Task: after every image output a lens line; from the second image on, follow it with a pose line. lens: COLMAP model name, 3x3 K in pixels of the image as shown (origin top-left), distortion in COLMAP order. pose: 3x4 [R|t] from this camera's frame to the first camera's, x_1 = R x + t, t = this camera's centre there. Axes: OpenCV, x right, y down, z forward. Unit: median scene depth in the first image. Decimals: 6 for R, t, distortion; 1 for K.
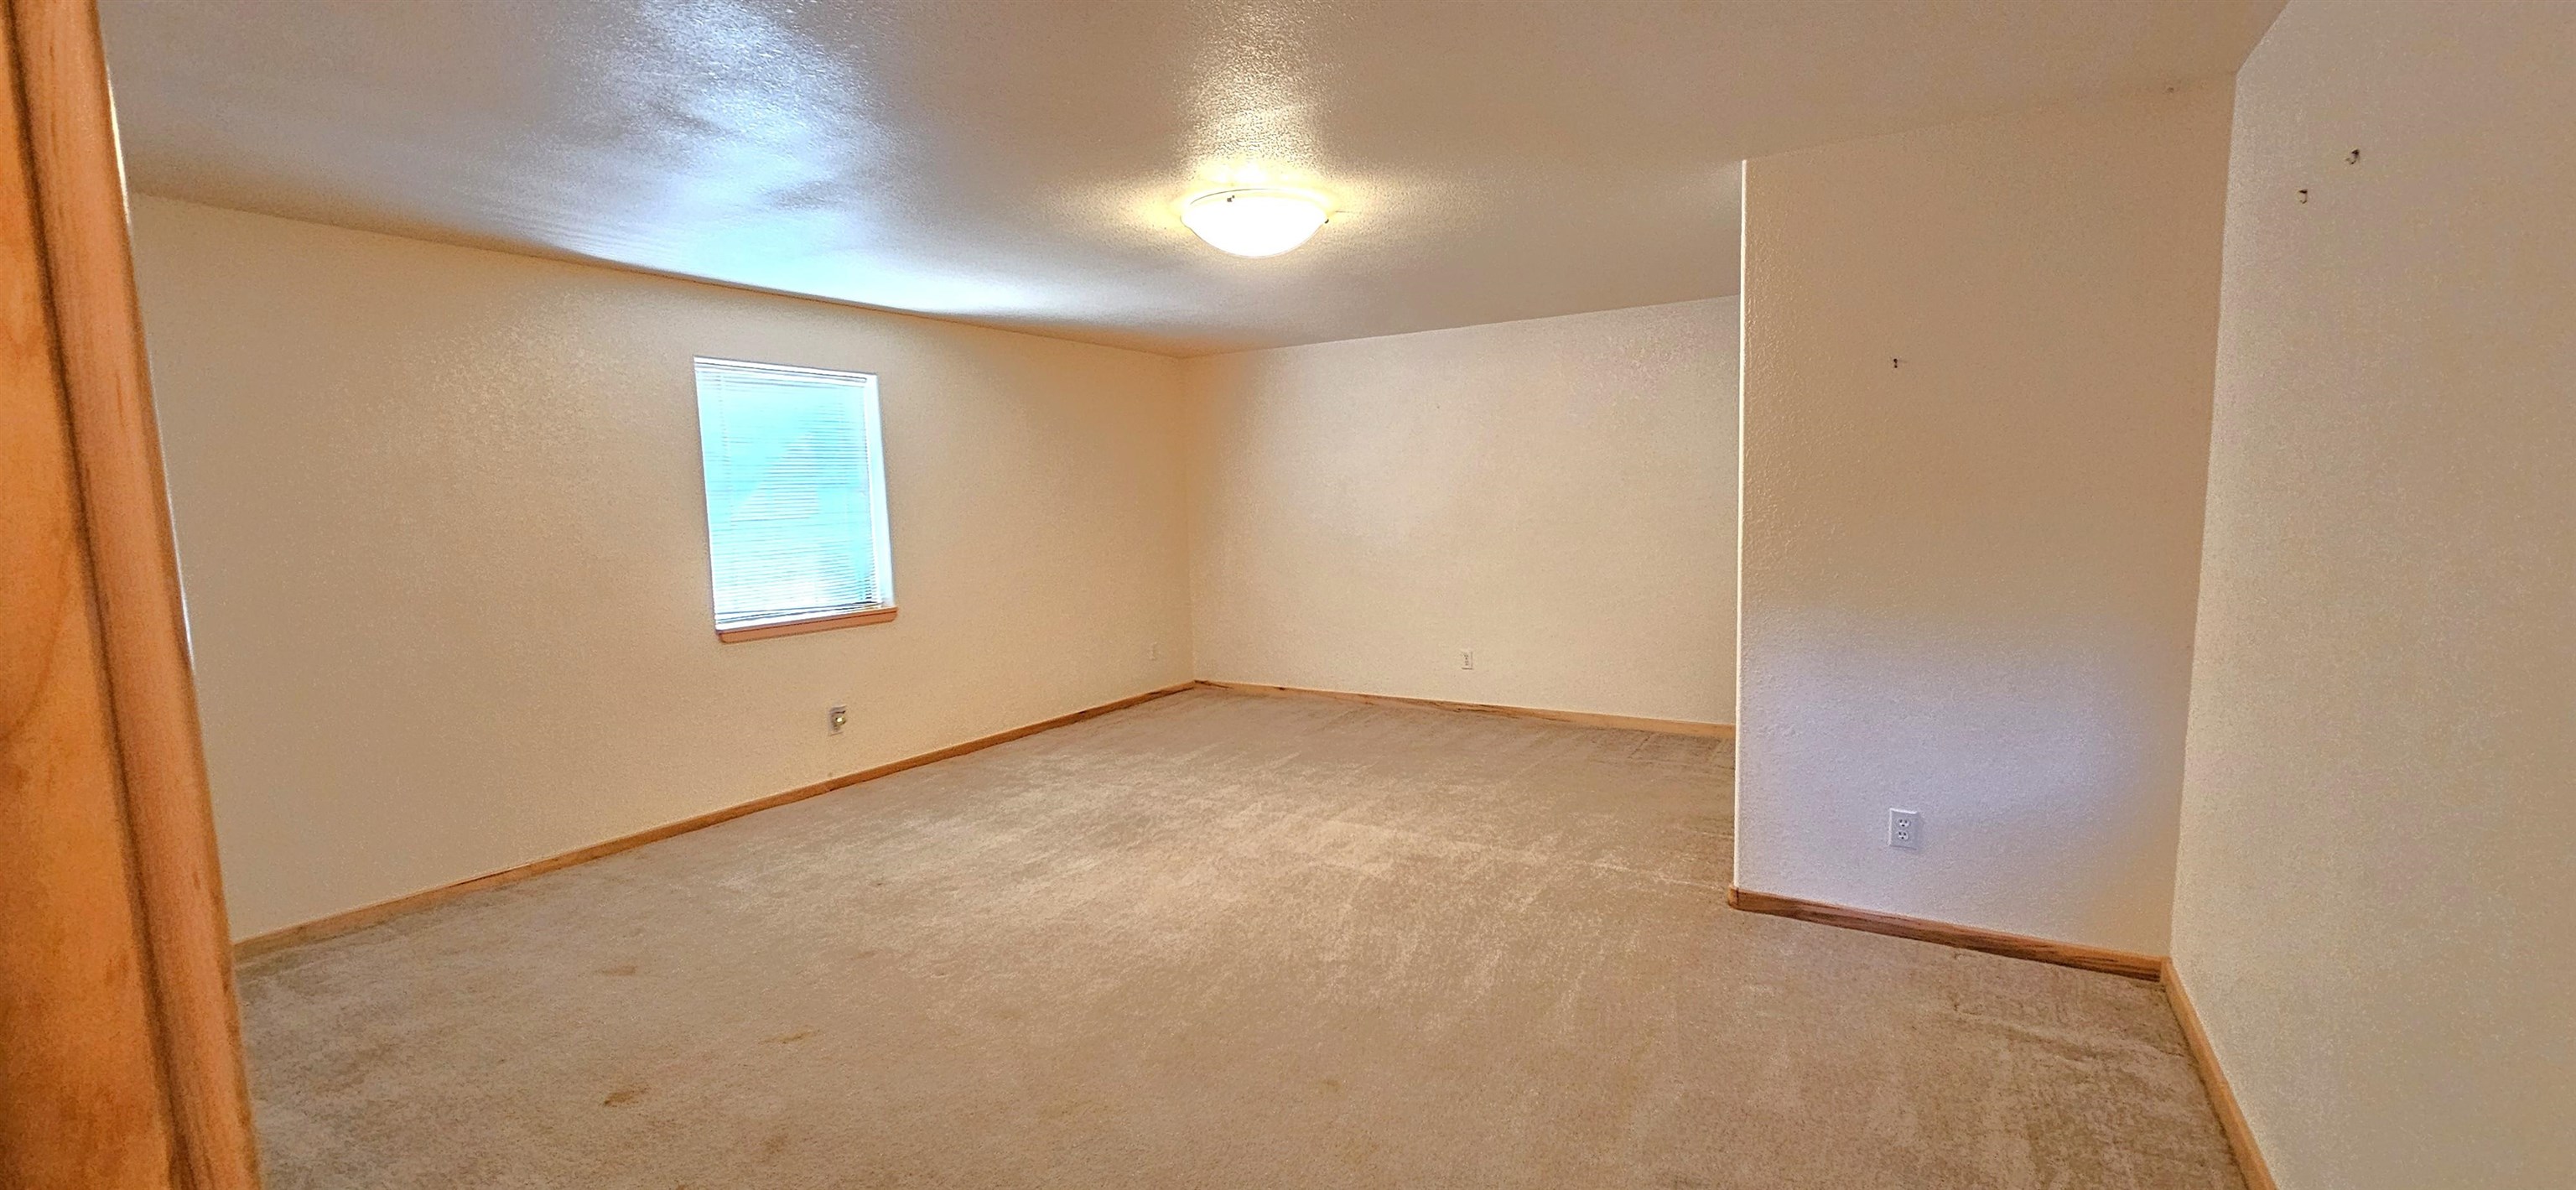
lens RADIAL K [[1053.1, 0, 1297.2], [0, 1053.1, 600.5], [0, 0, 1]] dist [-0.001003, -0.000079]
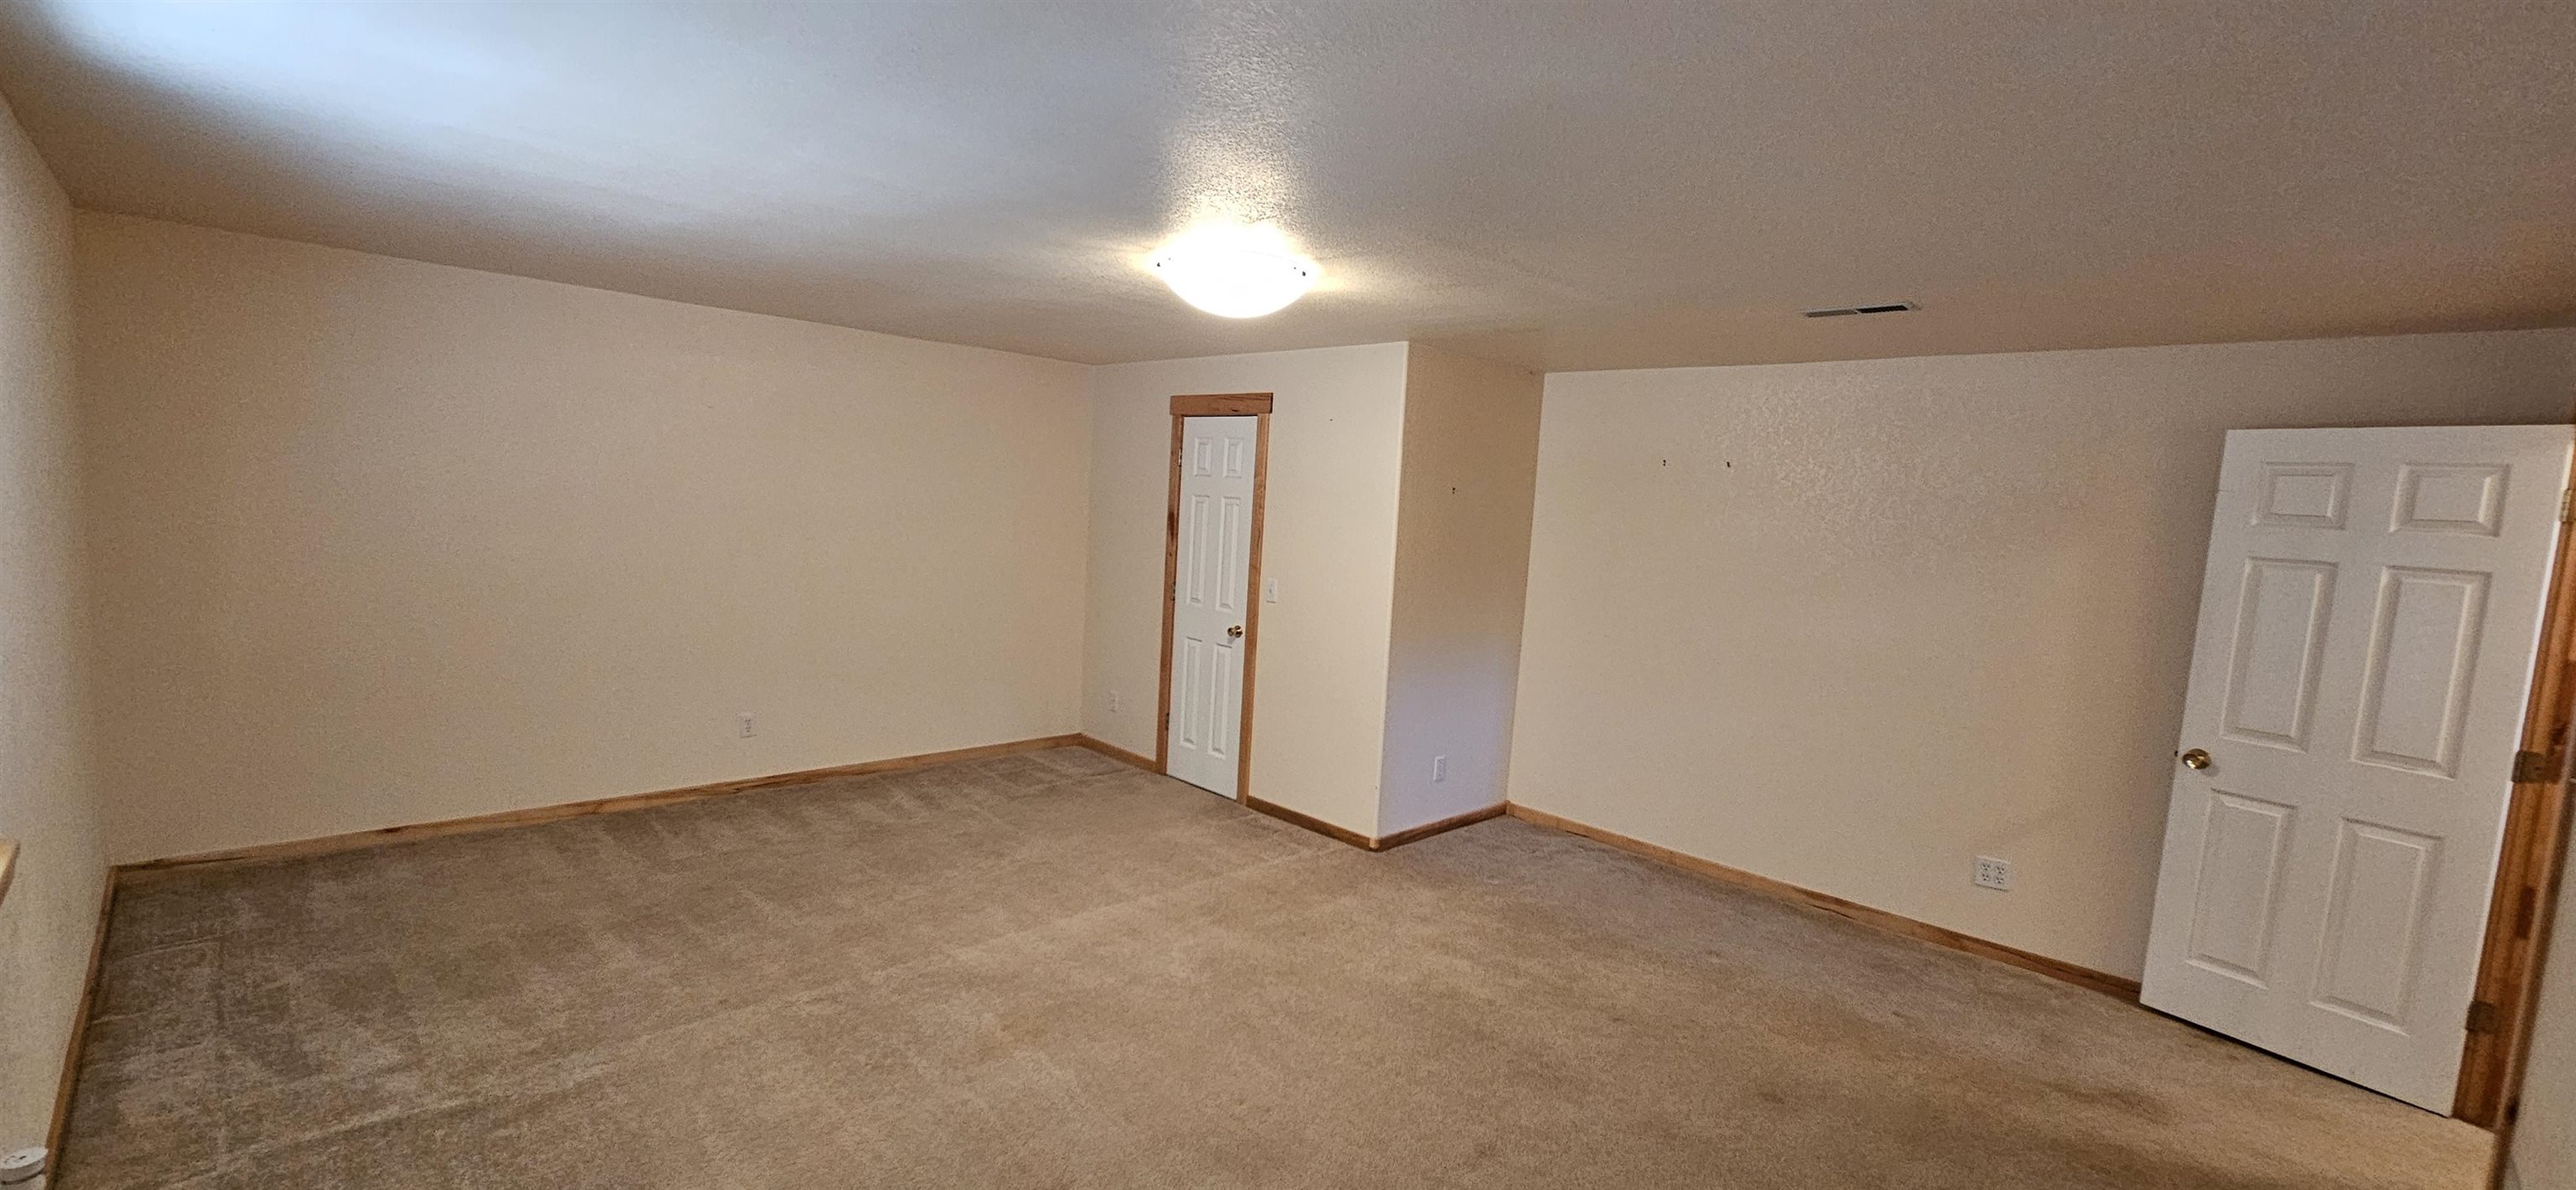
lens RADIAL K [[1053.1, 0, 1297.2], [0, 1053.1, 600.5], [0, 0, 1]] dist [-0.001003, -0.000079]
pose [[0.228368, -0.055747, 0.971978, -0.647572], [0.031103, 0.998267, 0.049947, -0.082566], [-0.973078, 0.018825, 0.229706, 0.506489]]
